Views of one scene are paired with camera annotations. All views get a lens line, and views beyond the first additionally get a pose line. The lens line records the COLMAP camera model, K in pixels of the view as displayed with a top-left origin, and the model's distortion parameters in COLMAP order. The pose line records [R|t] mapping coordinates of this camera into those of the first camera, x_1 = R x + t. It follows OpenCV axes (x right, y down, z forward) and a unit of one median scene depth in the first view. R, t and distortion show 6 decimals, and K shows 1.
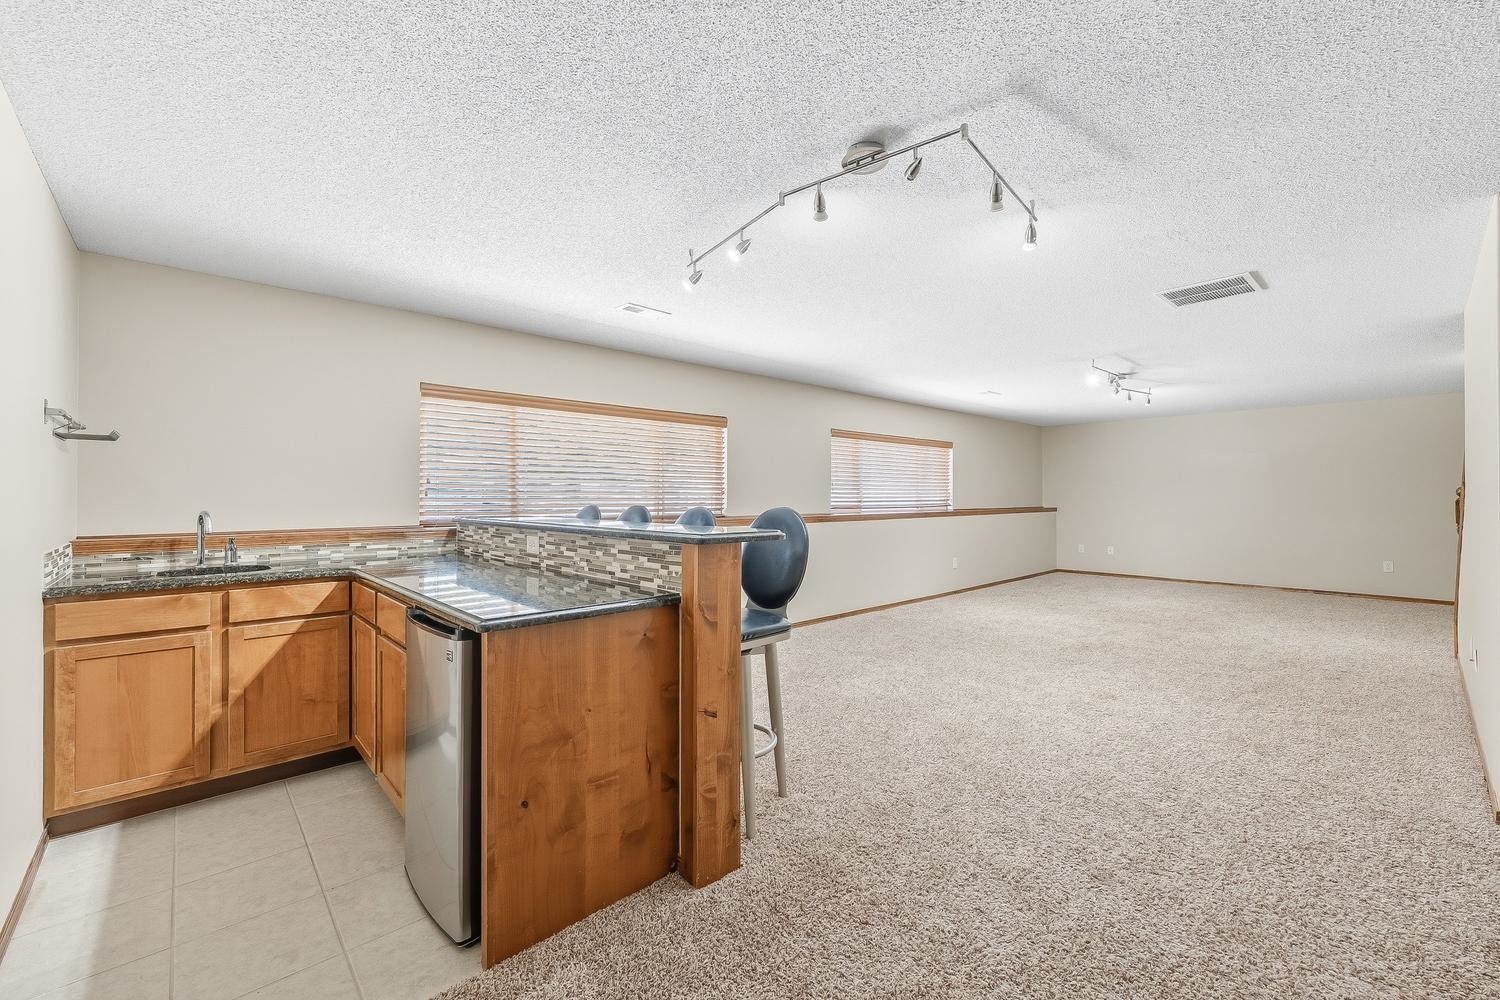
lens RADIAL K [[606.7, 0, 746.3], [0, 606.7, 495.7], [0, 0, 1]] dist [-0.000083, 0.000289]
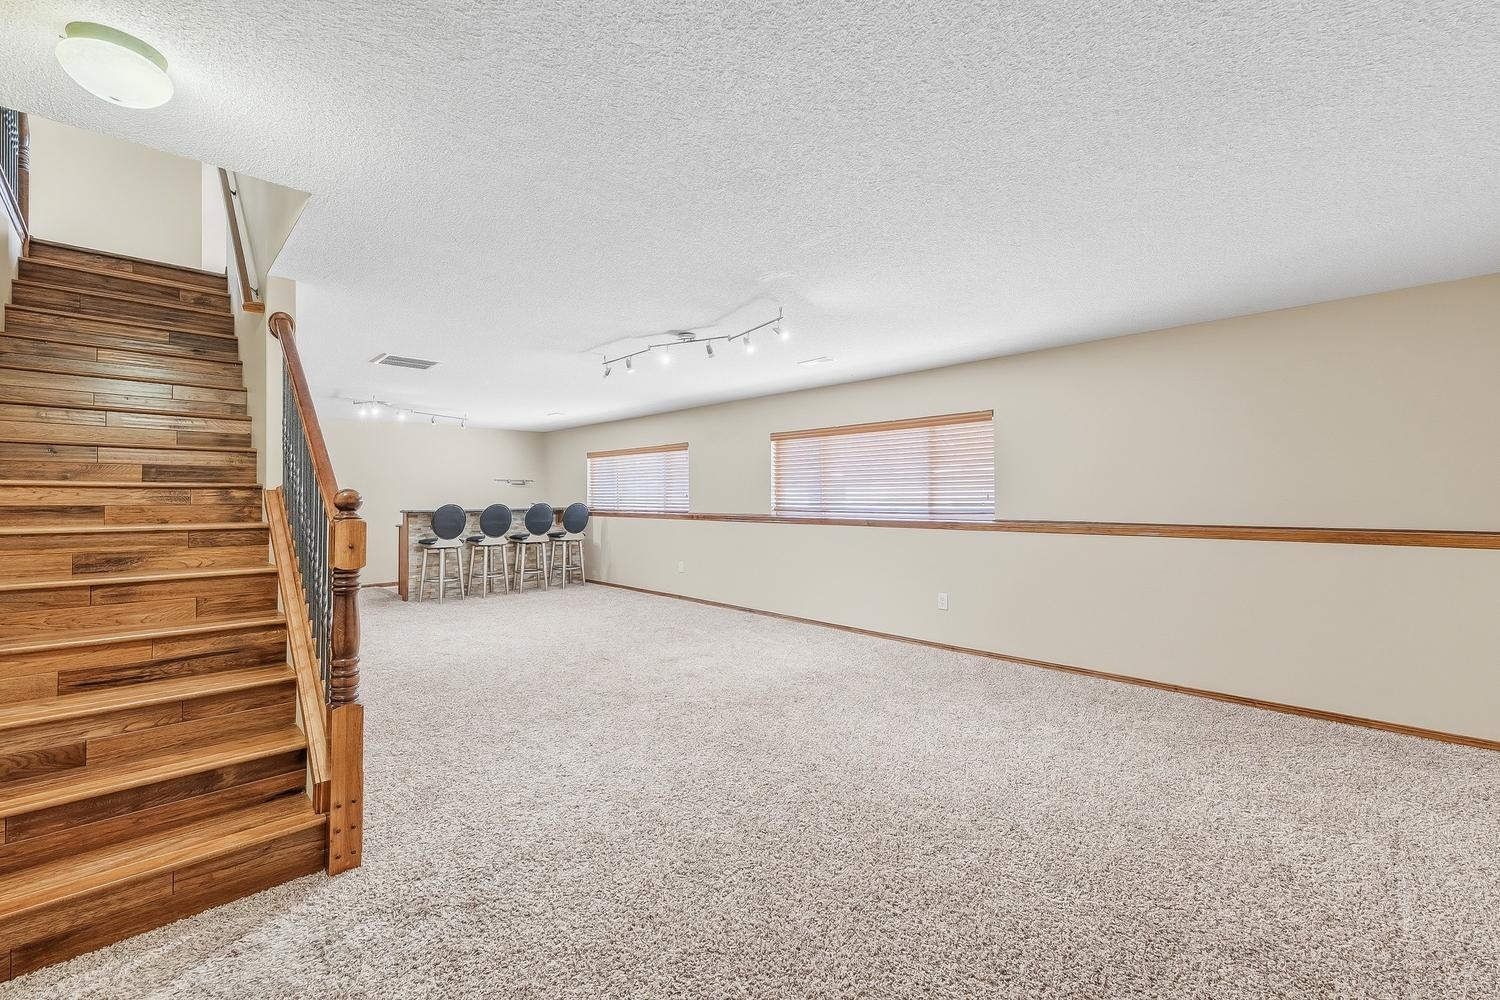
lens RADIAL K [[606.7, 0, 746.3], [0, 606.7, 495.7], [0, 0, 1]] dist [-0.000083, 0.000289]
pose [[0.061397, -0.015099, -0.997999, 1.080087], [-0.011763, 0.999805, -0.015850, 0.012635], [0.998044, 0.012713, 0.061208, 0.822710]]
